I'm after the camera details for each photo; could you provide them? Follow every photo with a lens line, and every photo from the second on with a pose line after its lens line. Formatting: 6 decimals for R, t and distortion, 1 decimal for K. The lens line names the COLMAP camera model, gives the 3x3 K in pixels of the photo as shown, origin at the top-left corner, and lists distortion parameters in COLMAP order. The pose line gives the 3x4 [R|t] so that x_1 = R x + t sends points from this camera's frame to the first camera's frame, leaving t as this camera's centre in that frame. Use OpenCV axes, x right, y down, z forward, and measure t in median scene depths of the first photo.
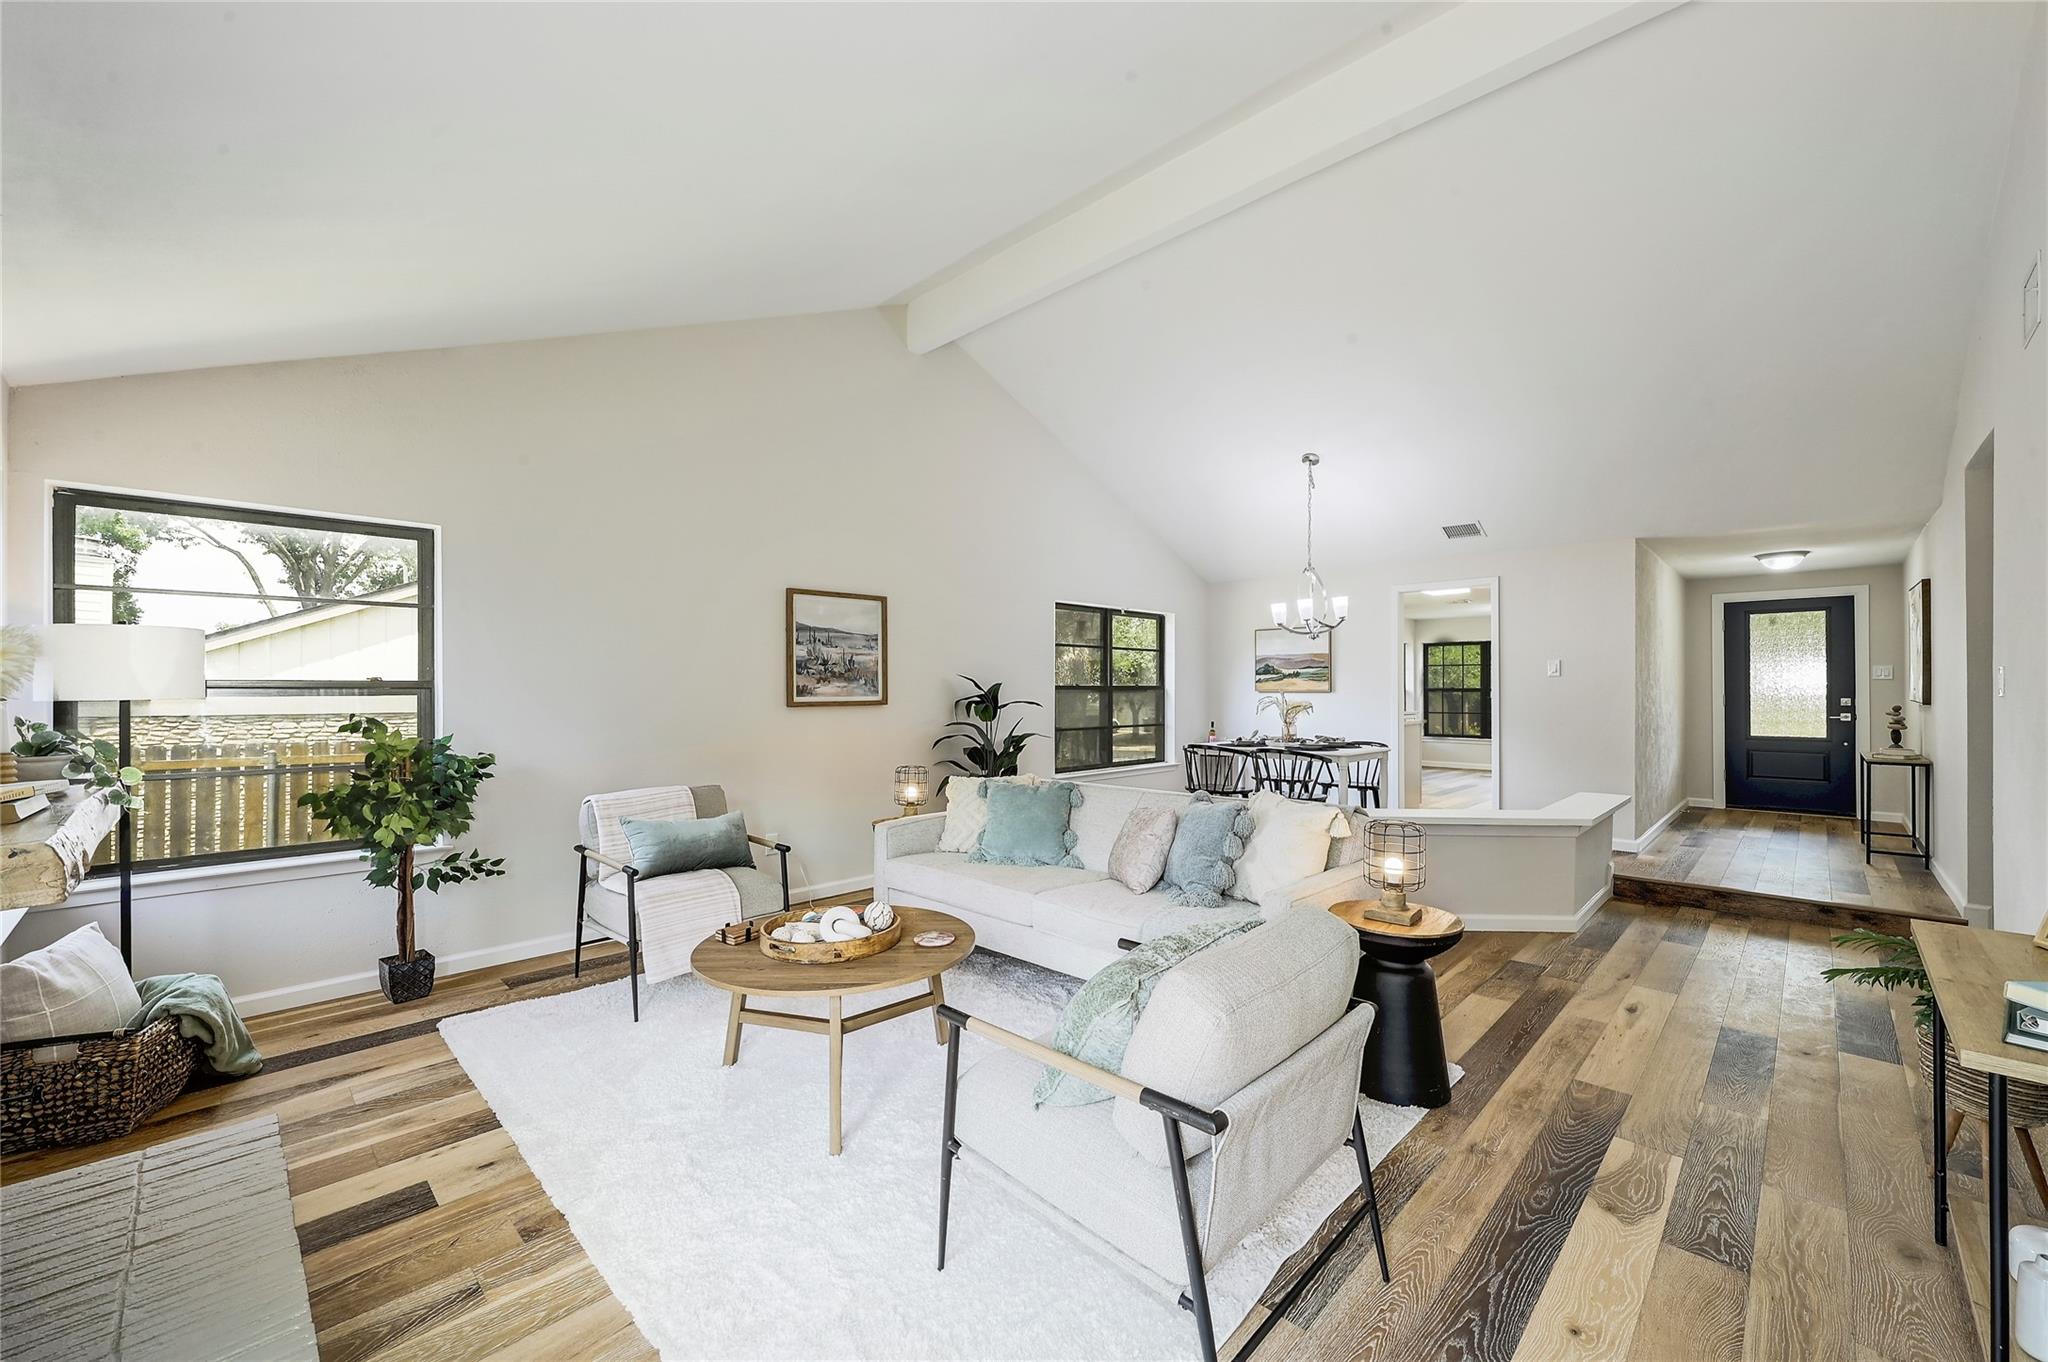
lens RADIAL K [[816.0, 0, 1026.2], [0, 816.0, 688.2], [0, 0, 1]] dist [-0.000230, -0.000041]
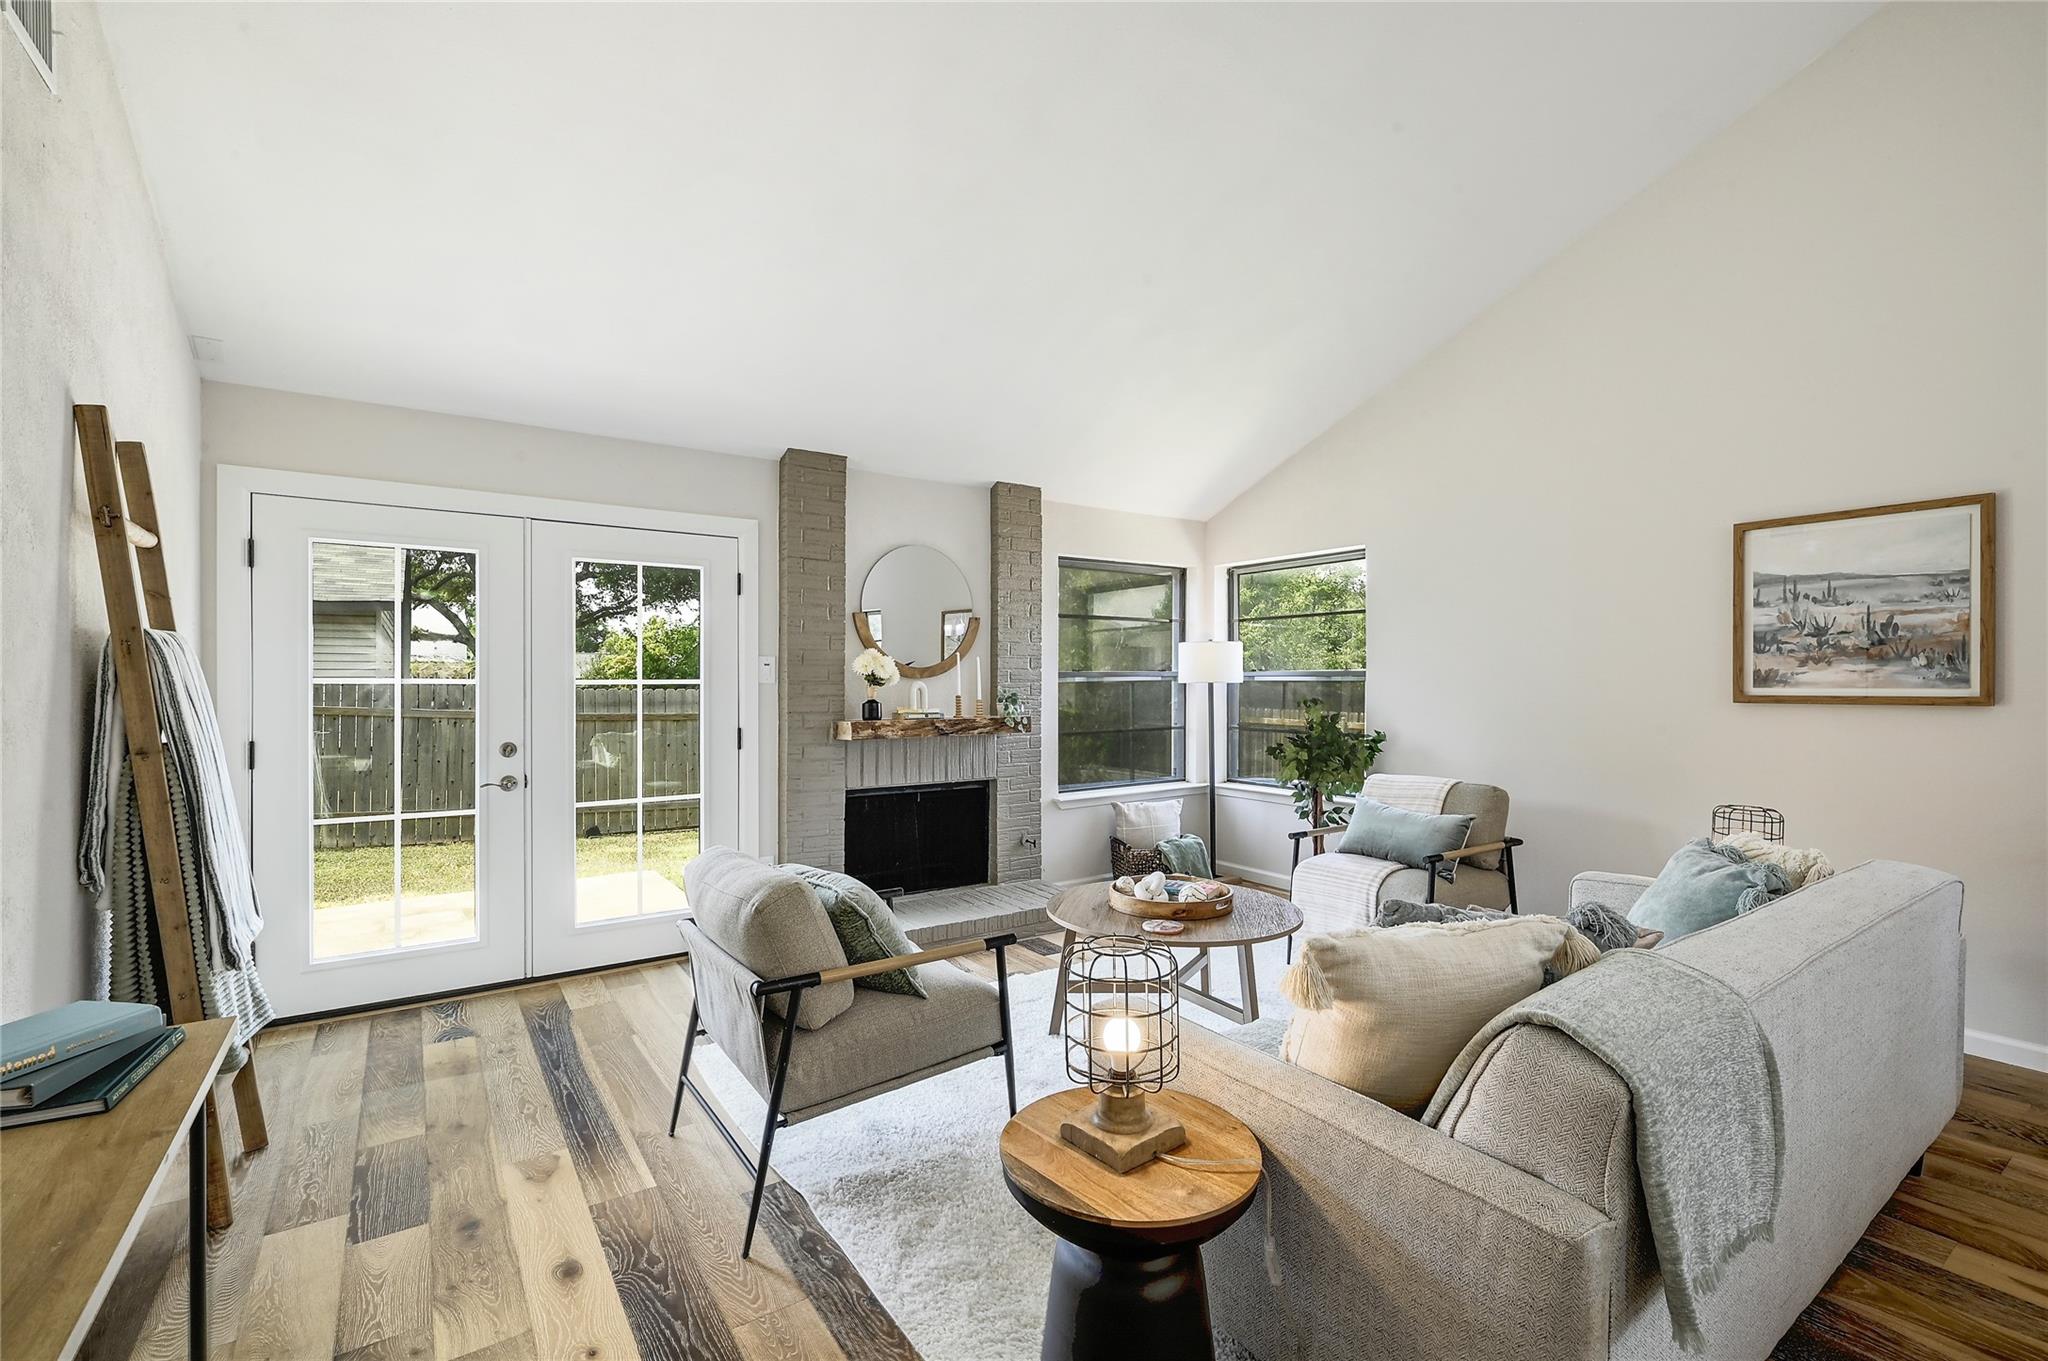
lens RADIAL K [[892.8, 0, 1034.2], [0, 892.8, 684.9], [0, 0, 1]] dist [-0.001938, 0.000205]
pose [[-0.186291, 0.005975, -0.982476, 0.509428], [0.001146, 0.999982, 0.005865, 0.003684], [0.982494, -0.000033, -0.186295, 0.544619]]
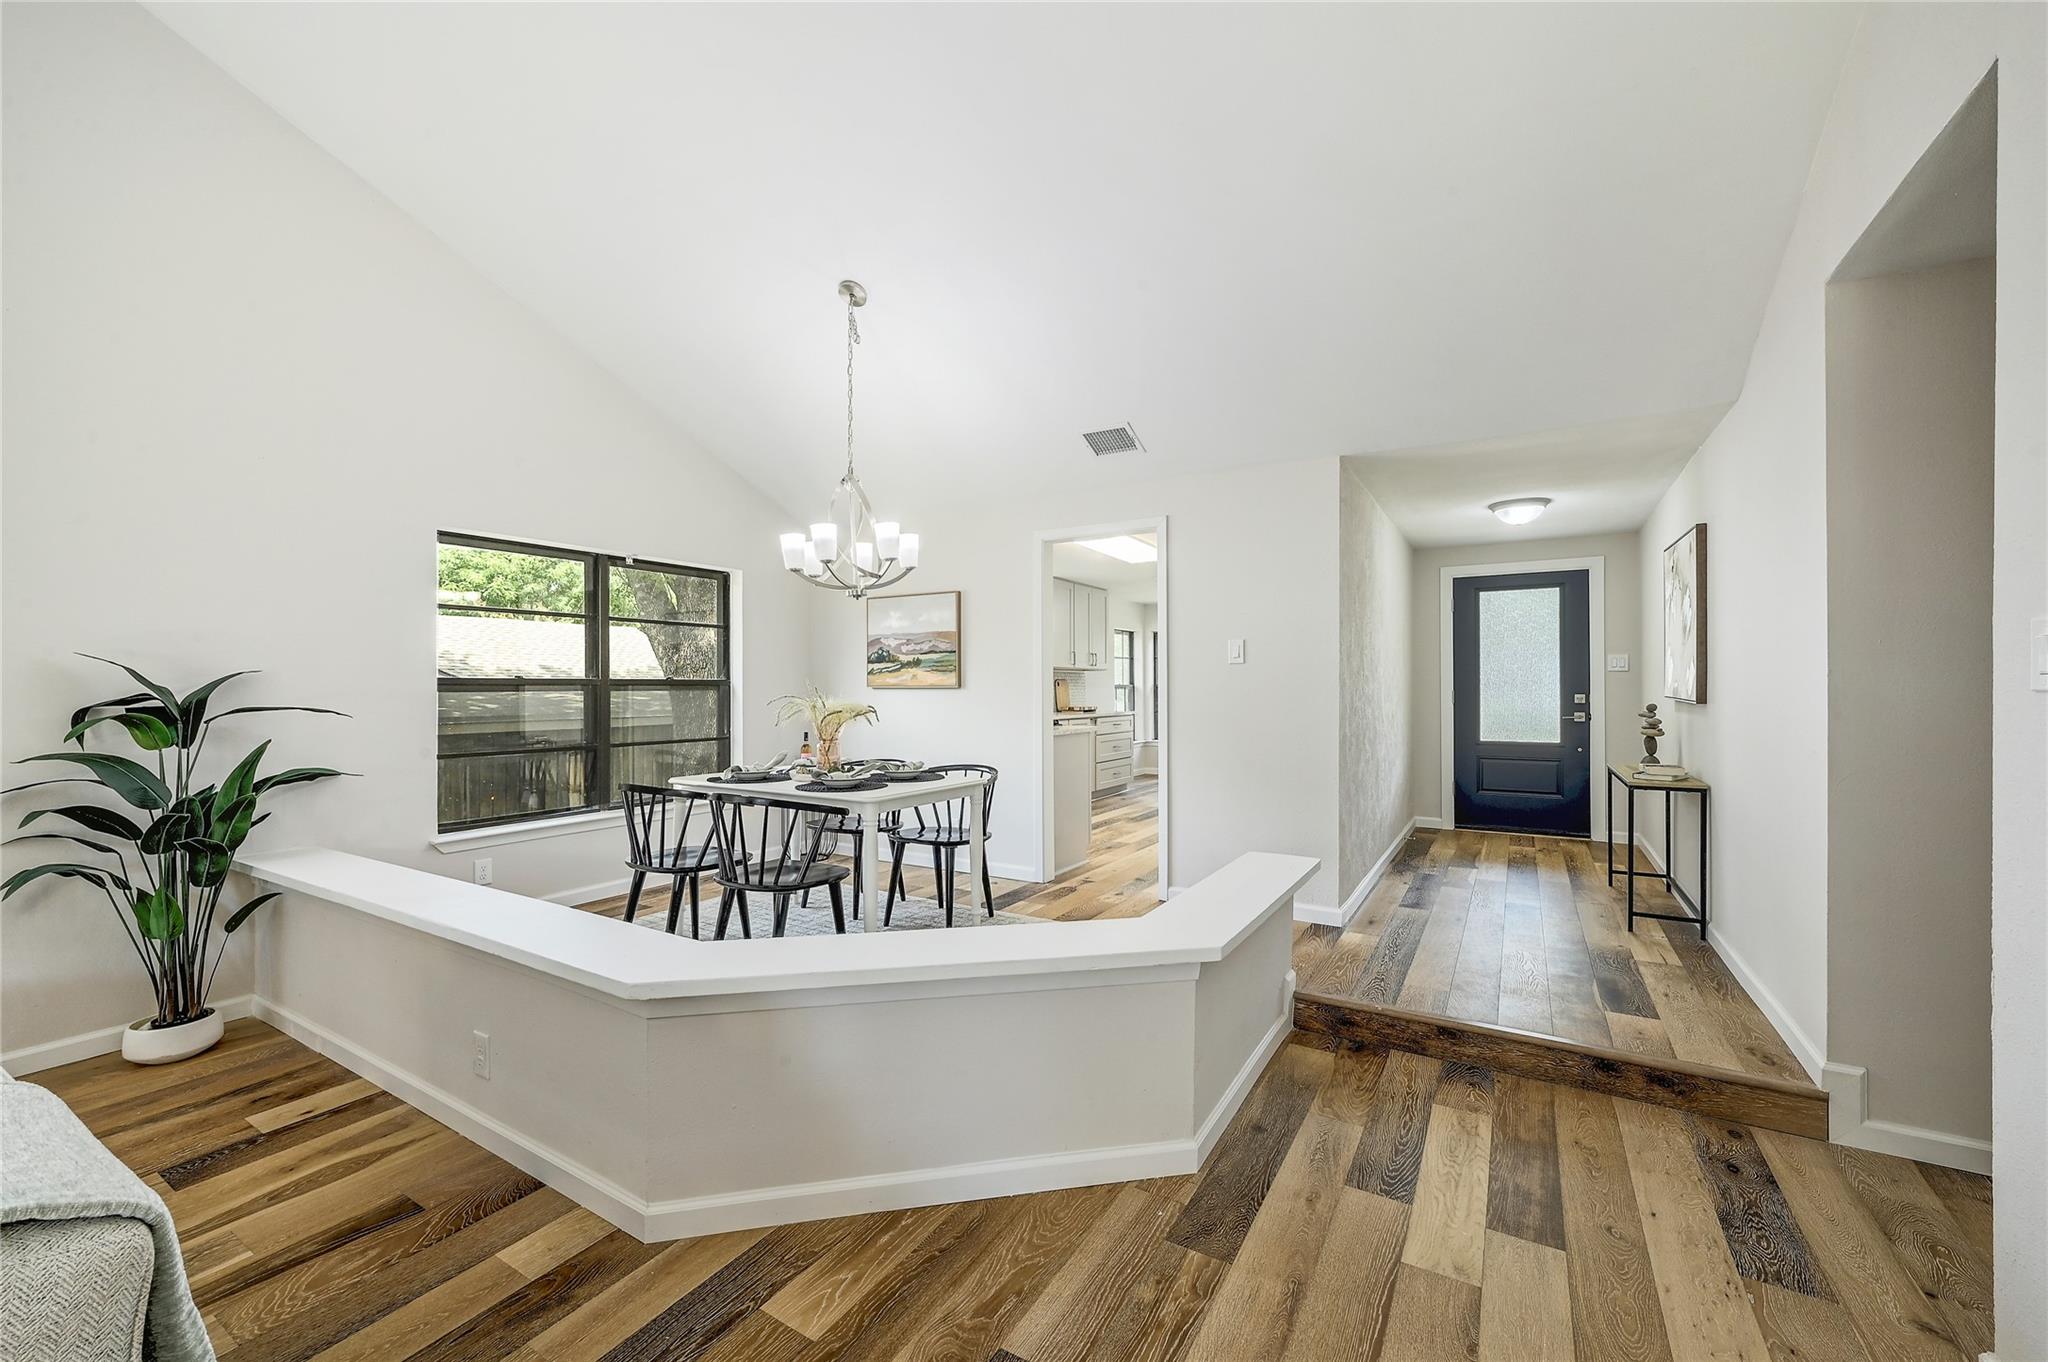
lens RADIAL K [[816.0, 0, 1026.2], [0, 816.0, 688.2], [0, 0, 1]] dist [-0.000230, -0.000041]
pose [[0.974549, -0.002053, 0.224164, 0.395186], [0.001461, 0.999995, 0.002806, 0.004424], [-0.224169, -0.002407, 0.974547, 0.462707]]
